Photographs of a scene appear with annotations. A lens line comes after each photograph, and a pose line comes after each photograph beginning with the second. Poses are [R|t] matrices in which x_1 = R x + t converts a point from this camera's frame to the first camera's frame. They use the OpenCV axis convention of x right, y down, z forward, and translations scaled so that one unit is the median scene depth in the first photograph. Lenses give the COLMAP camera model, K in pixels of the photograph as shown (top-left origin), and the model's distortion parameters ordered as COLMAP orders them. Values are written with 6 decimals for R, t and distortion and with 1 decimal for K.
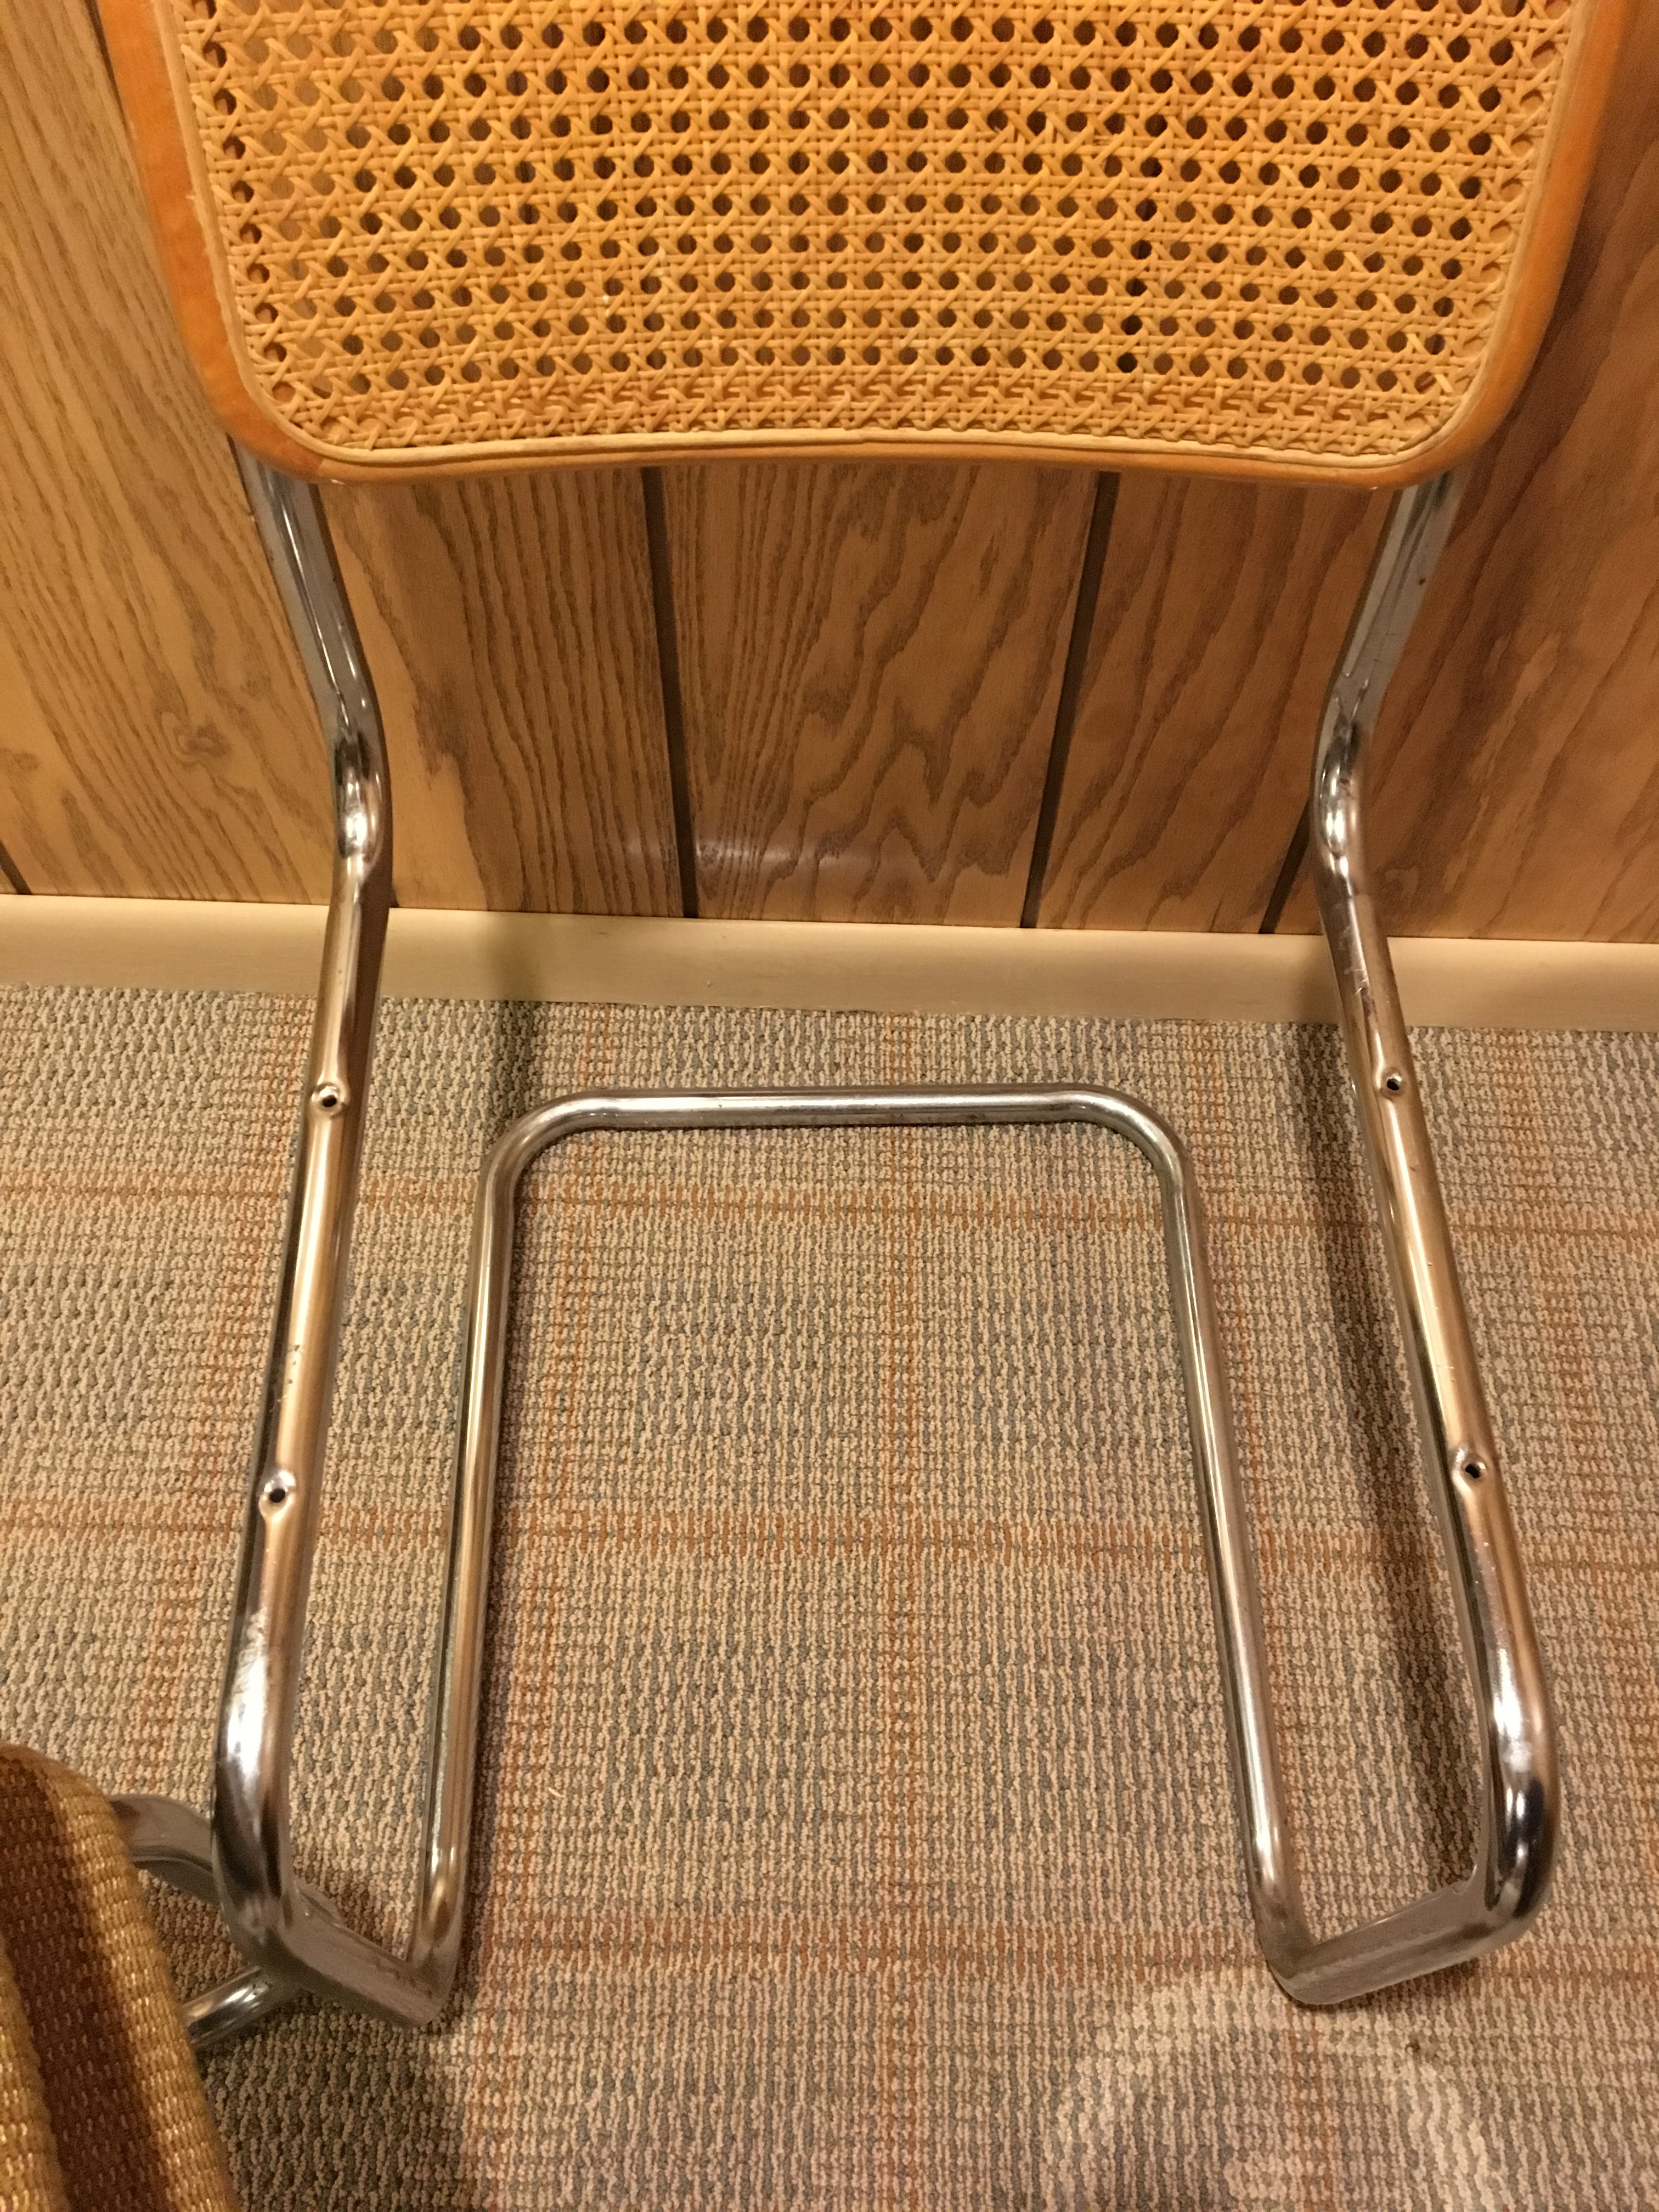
lens RADIAL K [[1852.4, 0, 845.0], [0, 1852.4, 1093.8], [0, 0, 1]] dist [0.071675, -0.096660]
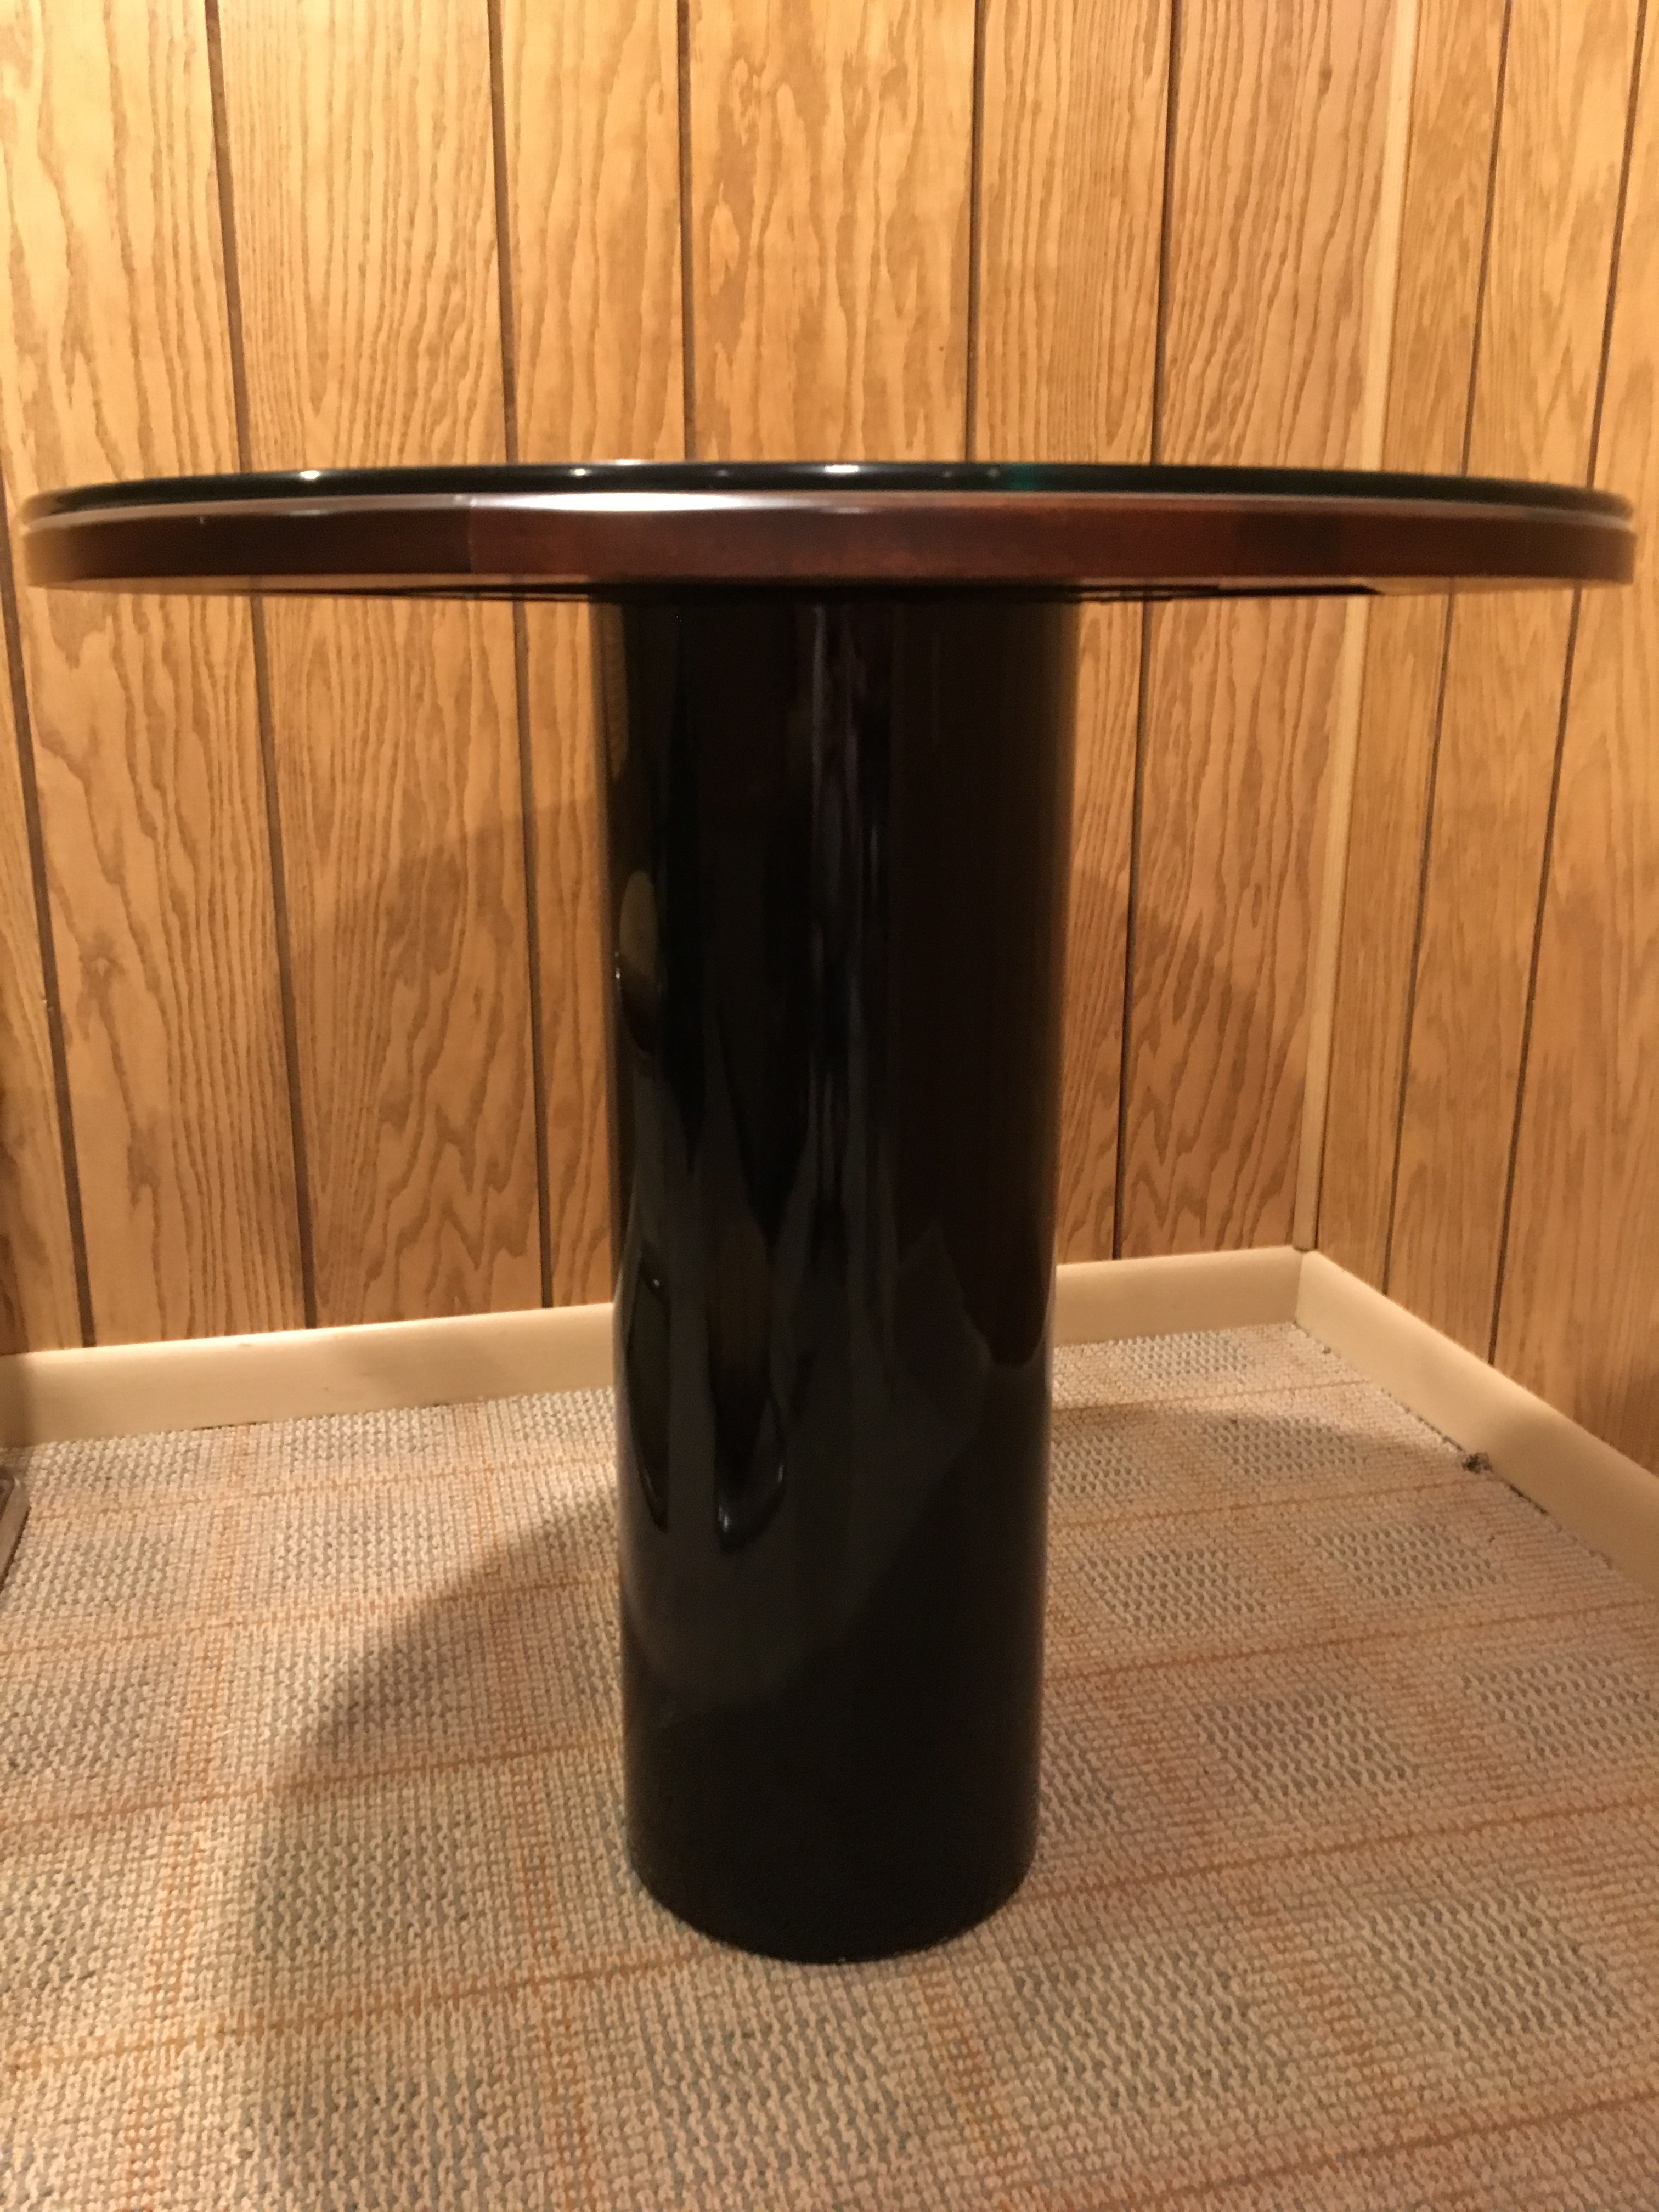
lens RADIAL K [[1852.4, 0, 841.7], [0, 1852.4, 1118.3], [0, 0, 1]] dist [0.071675, -0.096660]
pose [[0.965680, -0.081437, 0.246638, -0.035157], [0.230794, 0.704639, -0.670983, 1.046698], [-0.119148, 0.704878, 0.699251, -0.222728]]
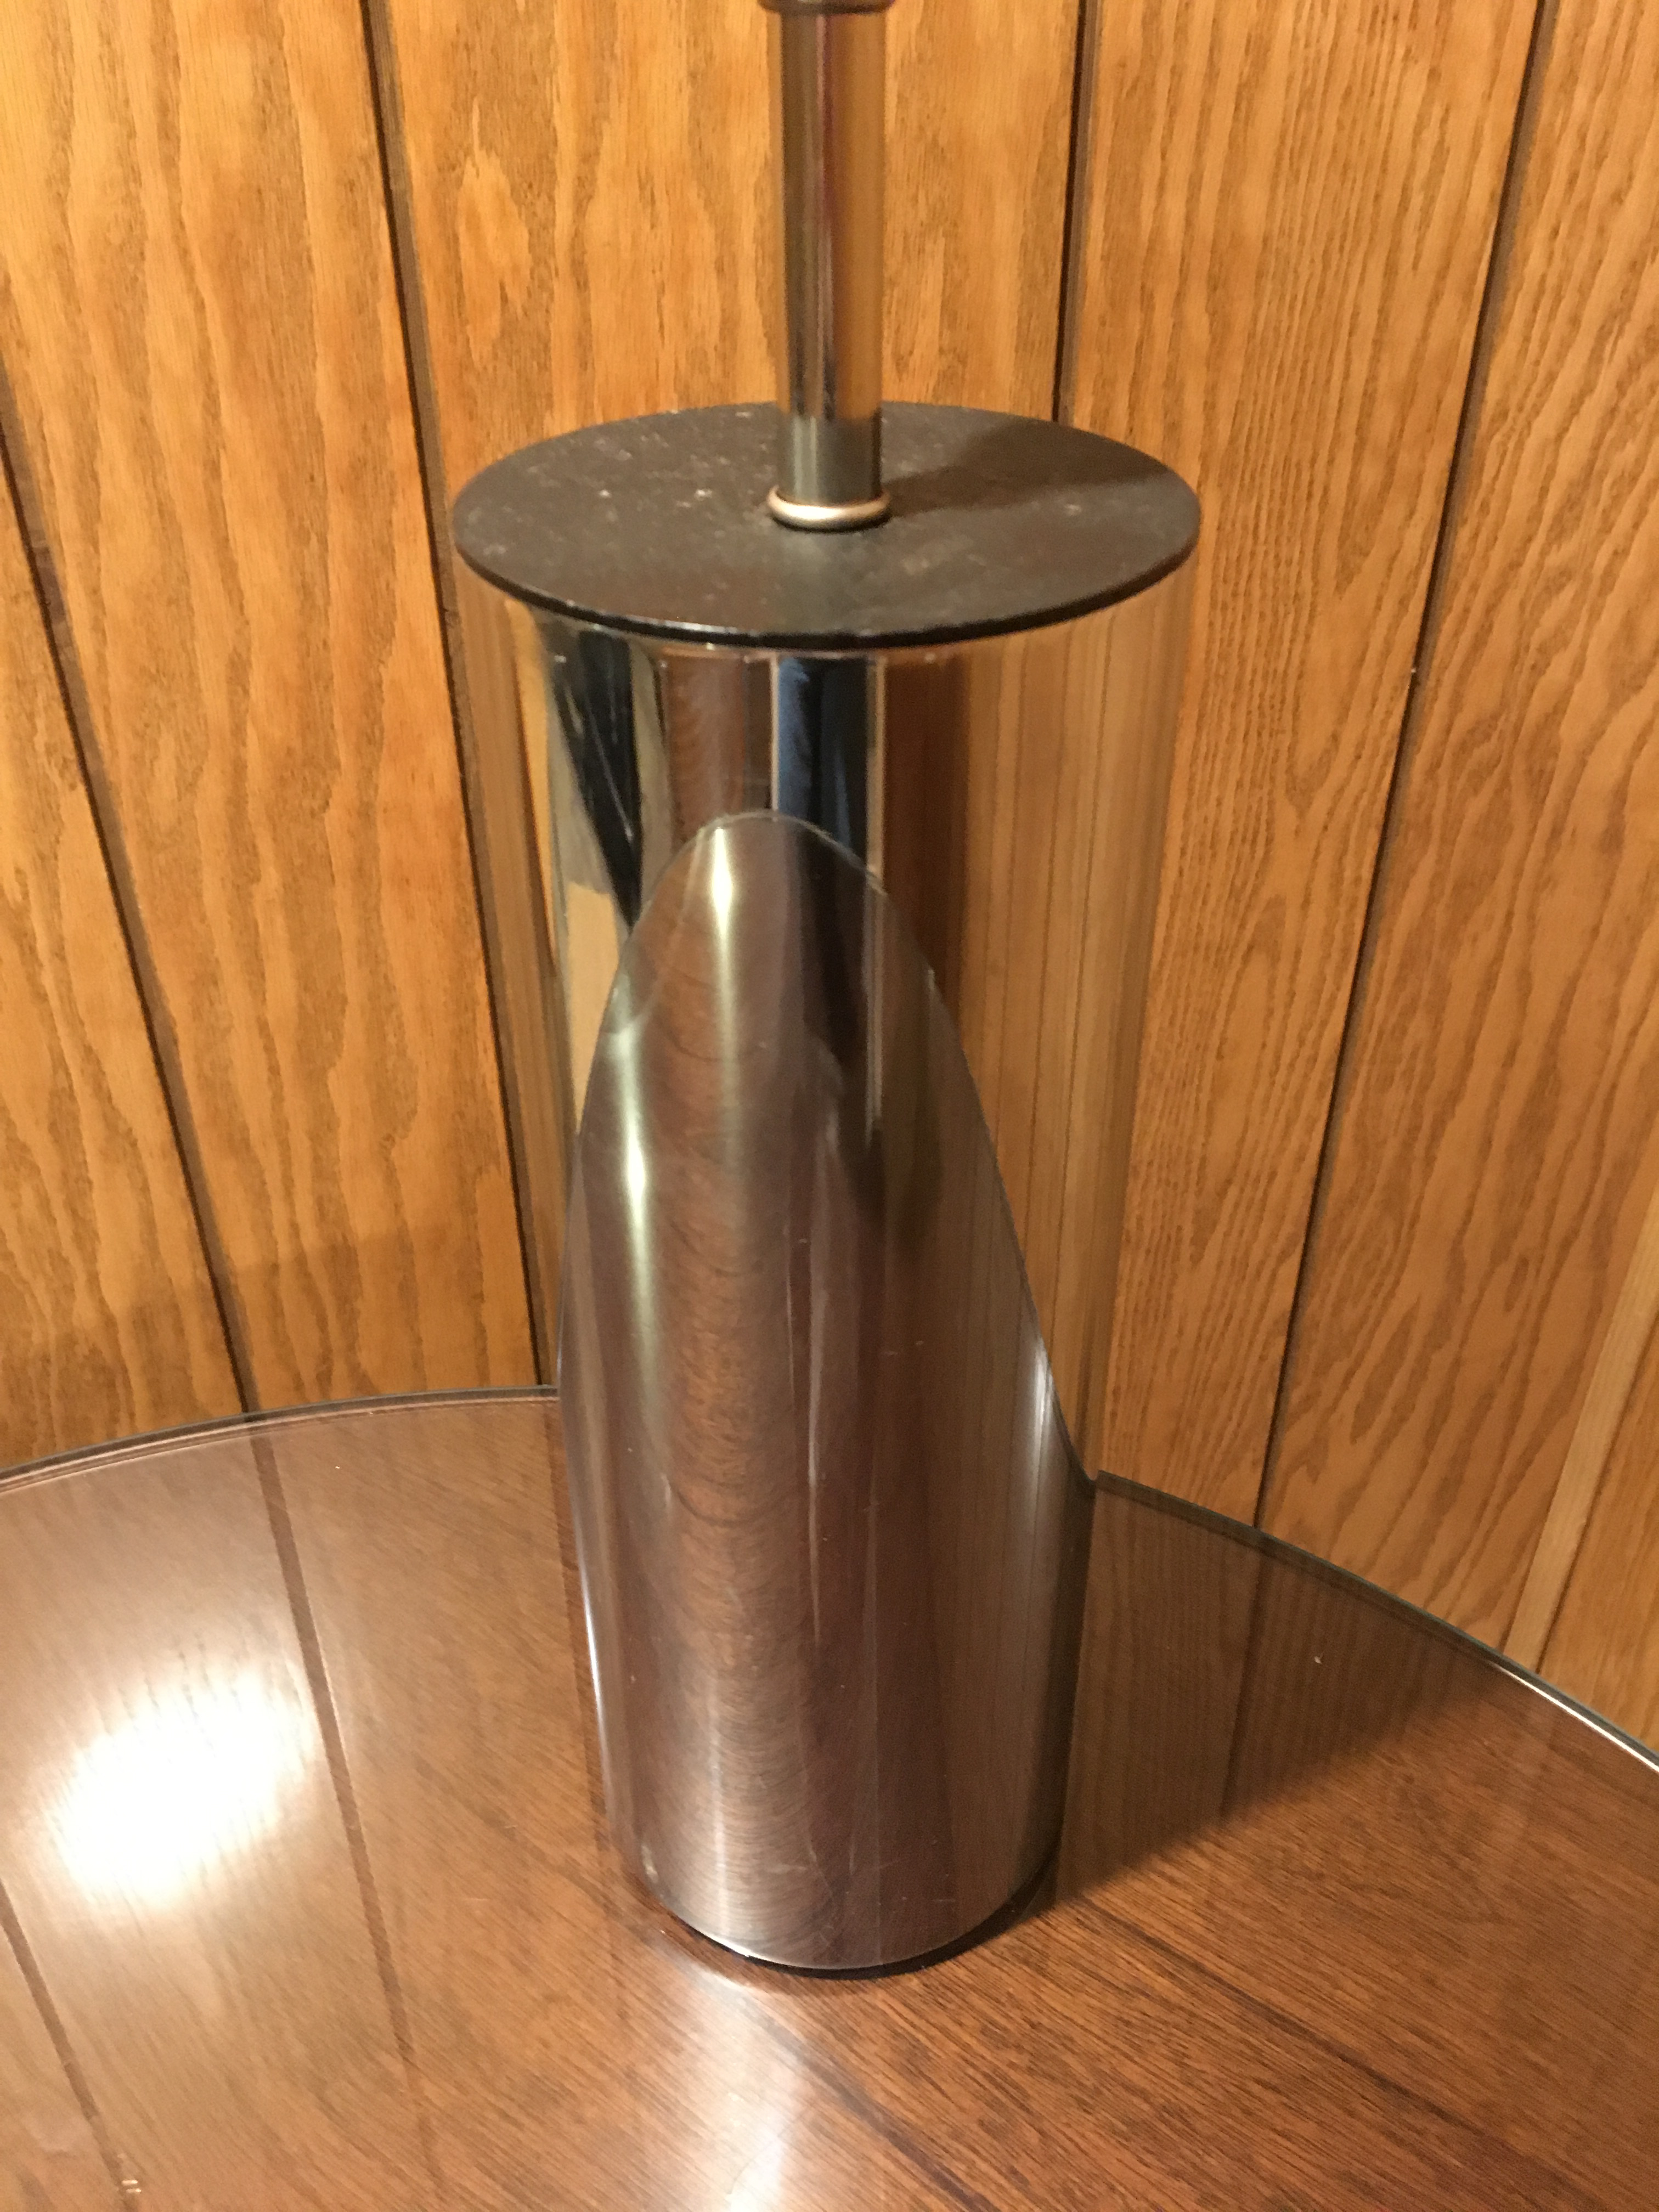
lens RADIAL K [[1852.4, 0, 836.6], [0, 1852.4, 1087.7], [0, 0, 1]] dist [0.071675, -0.096660]
pose [[0.981751, -0.123882, 0.144282, 0.313691], [0.172589, 0.899024, -0.402455, -0.004468], [-0.079856, 0.420012, 0.903998, -0.126069]]
